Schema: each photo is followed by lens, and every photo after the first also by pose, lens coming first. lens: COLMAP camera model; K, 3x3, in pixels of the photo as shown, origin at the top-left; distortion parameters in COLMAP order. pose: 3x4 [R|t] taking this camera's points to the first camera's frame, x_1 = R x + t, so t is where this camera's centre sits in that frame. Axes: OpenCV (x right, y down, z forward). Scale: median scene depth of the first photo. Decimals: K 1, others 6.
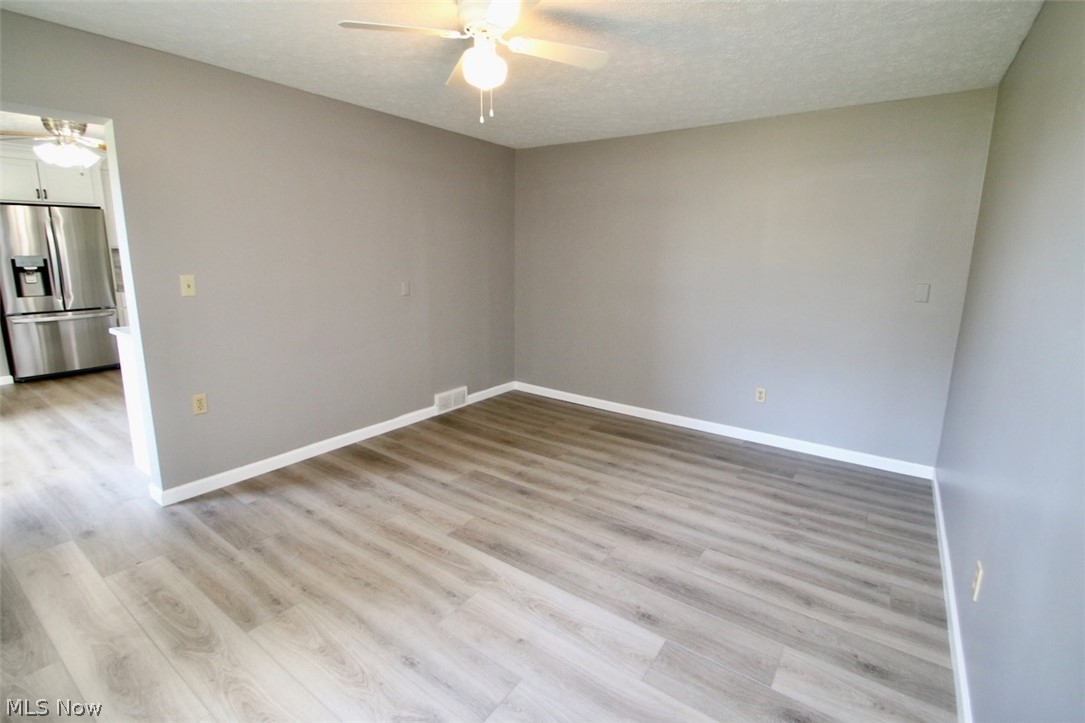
lens RADIAL K [[498.7, 0, 534.9], [0, 498.7, 342.8], [0, 0, 1]] dist [0.008804, -0.012372]
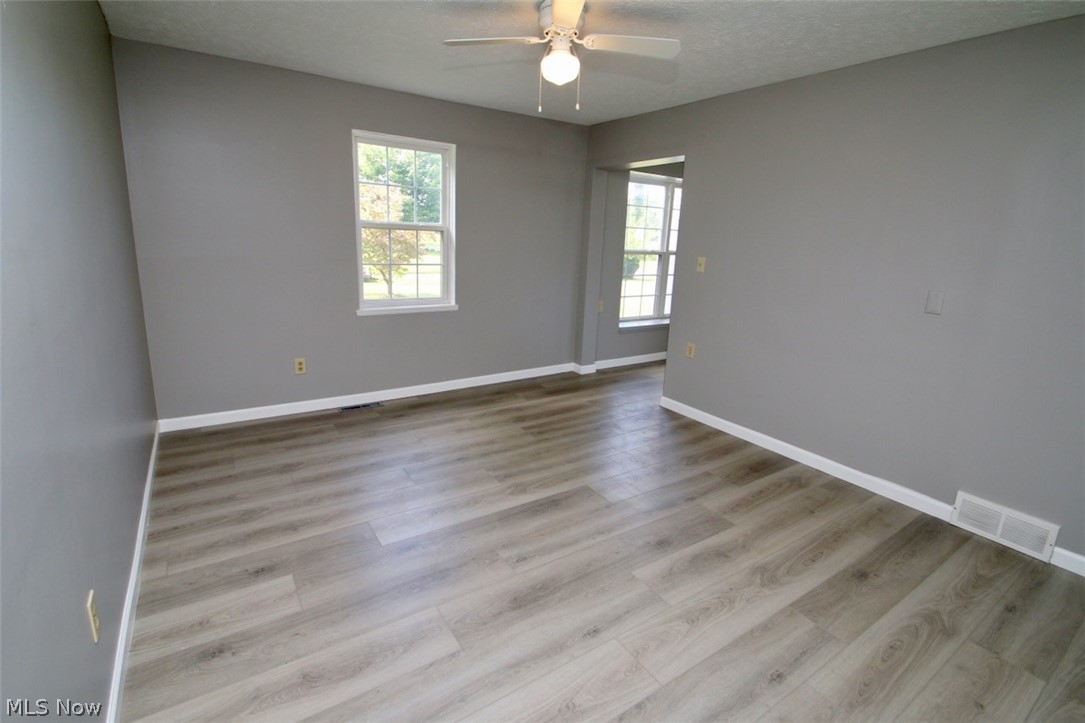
lens RADIAL K [[498.7, 0, 534.9], [0, 498.7, 342.8], [0, 0, 1]] dist [0.008804, -0.012372]
pose [[-0.351188, 0.169801, -0.920779, 0.709432], [-0.214838, 0.942567, 0.255758, -0.150438], [0.911324, 0.287637, -0.294539, 0.955637]]
